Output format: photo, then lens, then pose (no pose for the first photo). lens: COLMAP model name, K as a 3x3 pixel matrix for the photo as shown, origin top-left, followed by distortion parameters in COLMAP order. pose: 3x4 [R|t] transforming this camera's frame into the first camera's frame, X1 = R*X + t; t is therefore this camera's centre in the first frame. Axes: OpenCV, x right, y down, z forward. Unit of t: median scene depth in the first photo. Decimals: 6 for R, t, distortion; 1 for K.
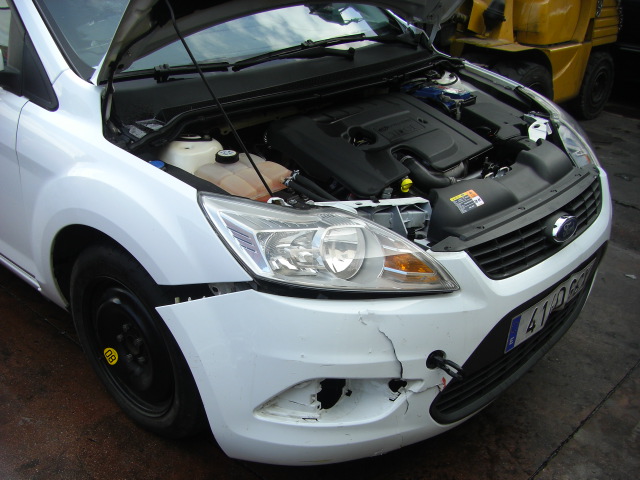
lens RADIAL K [[724.5, 0, 294.4], [0, 724.5, 293.6], [0, 0, 1]] dist [-0.171354, 0.081828]
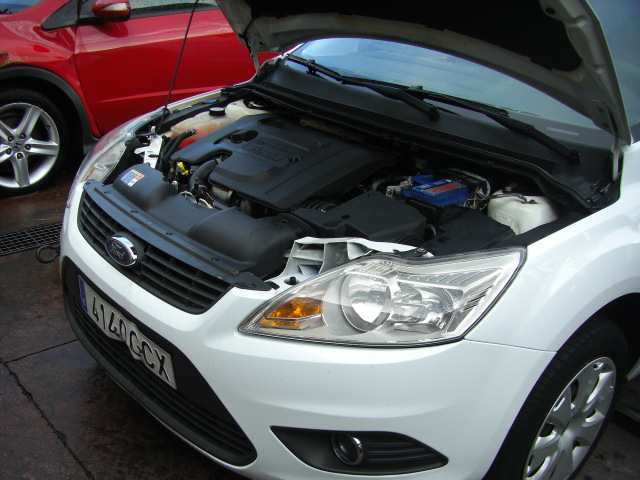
lens RADIAL K [[724.5, 0, 294.4], [0, 724.5, 293.6], [0, 0, 1]] dist [-0.171354, 0.081828]
pose [[-0.114829, 0.426607, -0.897118, 1.160679], [-0.531944, 0.736295, 0.418218, -0.537261], [0.838958, 0.525240, 0.142383, 1.021587]]
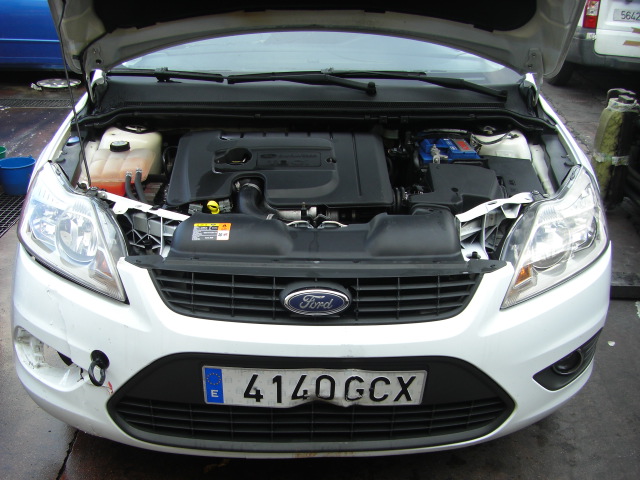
lens RADIAL K [[724.5, 0, 294.4], [0, 724.5, 293.6], [0, 0, 1]] dist [-0.171354, 0.081828]
pose [[0.683336, 0.324207, -0.654172, 0.862750], [-0.355186, 0.930443, 0.090106, -0.158476], [0.637883, 0.170780, 0.750959, 0.322015]]
